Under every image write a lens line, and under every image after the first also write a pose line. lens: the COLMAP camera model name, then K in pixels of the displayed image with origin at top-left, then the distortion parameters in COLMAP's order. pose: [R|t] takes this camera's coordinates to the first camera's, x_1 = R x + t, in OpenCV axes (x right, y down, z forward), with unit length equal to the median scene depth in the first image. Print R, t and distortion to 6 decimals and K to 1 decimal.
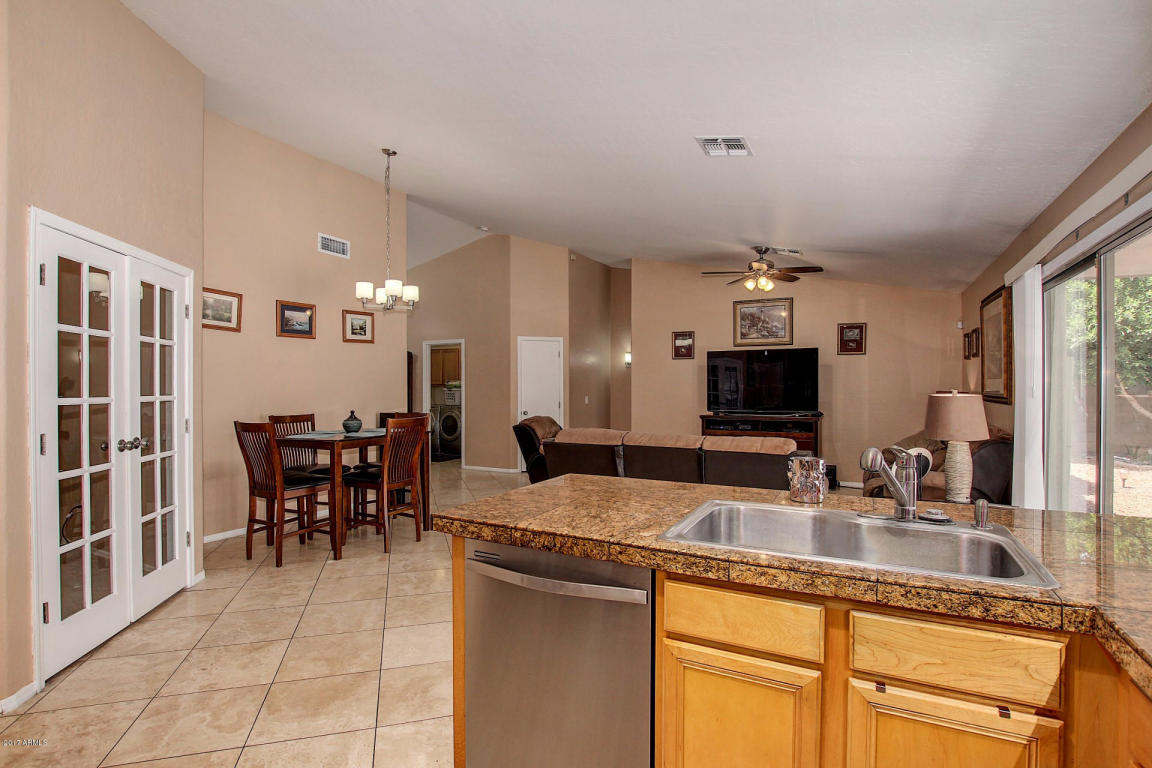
lens RADIAL K [[555.6, 0, 575.1], [0, 555.6, 387.4], [0, 0, 1]] dist [-0.033933, 0.004336]
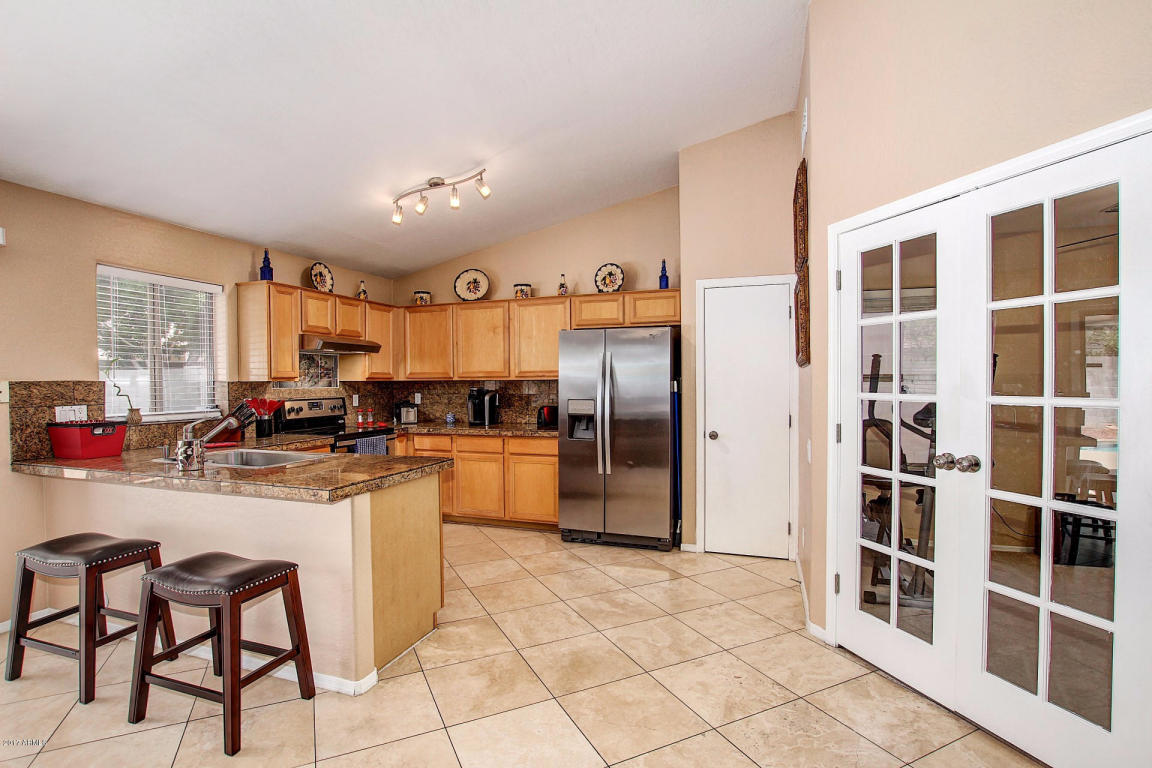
lens RADIAL K [[555.6, 0, 567.7], [0, 555.6, 385.5], [0, 0, 1]] dist [-0.033933, 0.004336]
pose [[-0.988586, 0.013207, -0.150081, -0.095804], [0.011932, 0.999885, 0.009395, -0.003312], [0.150187, 0.007497, -0.988629, 0.716585]]
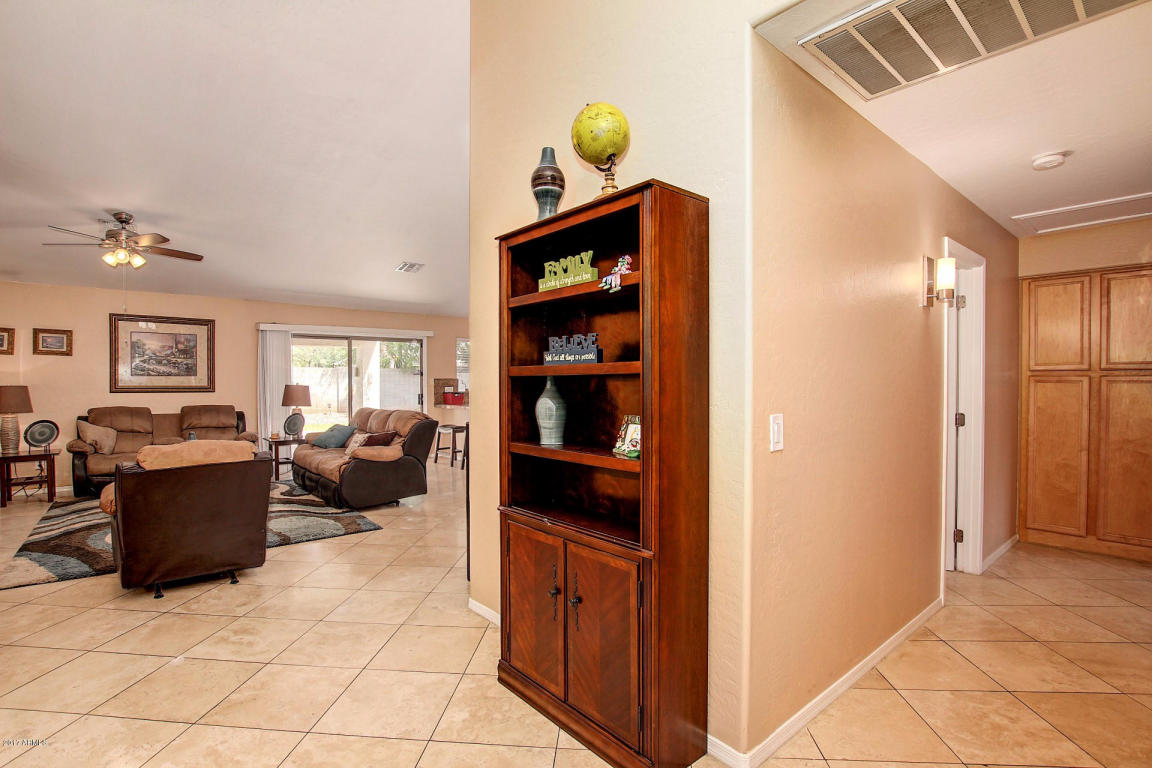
lens RADIAL K [[555.6, 0, 568.8], [0, 555.6, 390.8], [0, 0, 1]] dist [-0.033933, 0.004336]
pose [[-0.928600, -0.001267, 0.371080, -0.567360], [0.003827, 0.999908, 0.012990, 0.006129], [-0.371063, 0.013483, -0.928510, 1.416481]]
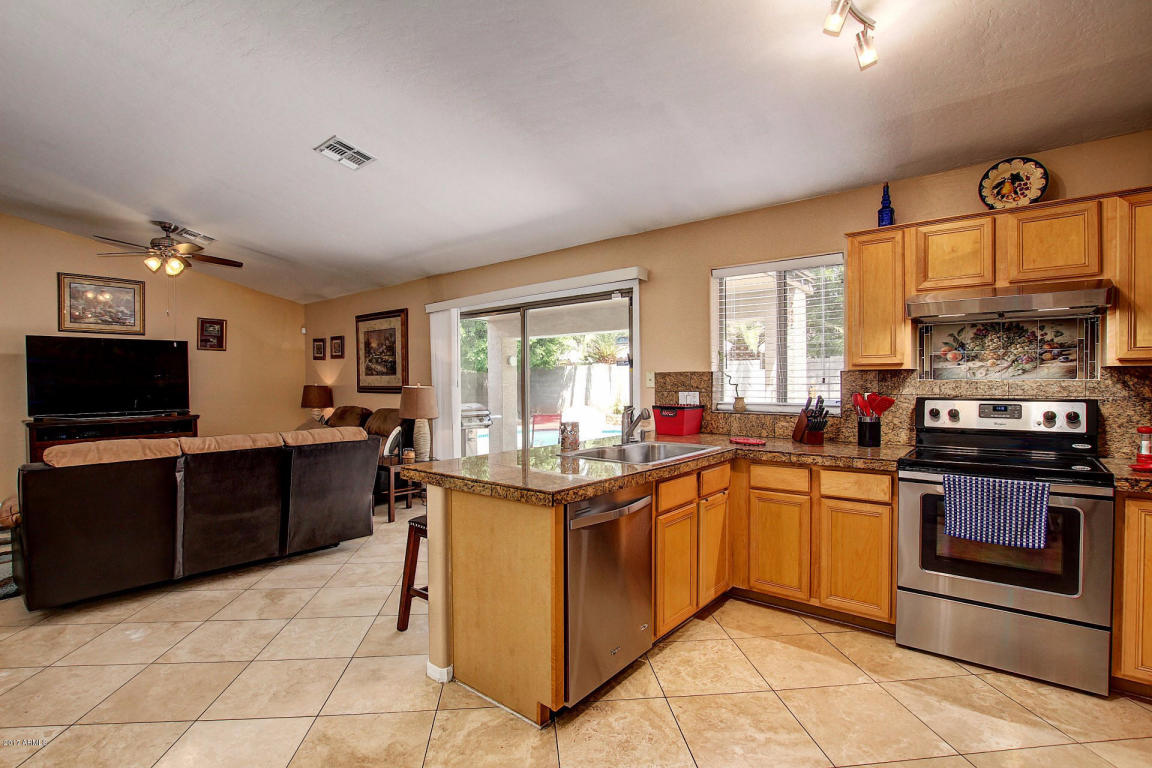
lens RADIAL K [[555.6, 0, 566.5], [0, 555.6, 382.2], [0, 0, 1]] dist [-0.033933, 0.004336]
pose [[0.210791, -0.001880, 0.977529, -0.350132], [0.007350, 0.999973, 0.000339, 0.002092], [-0.977504, 0.007113, 0.210799, 0.186353]]
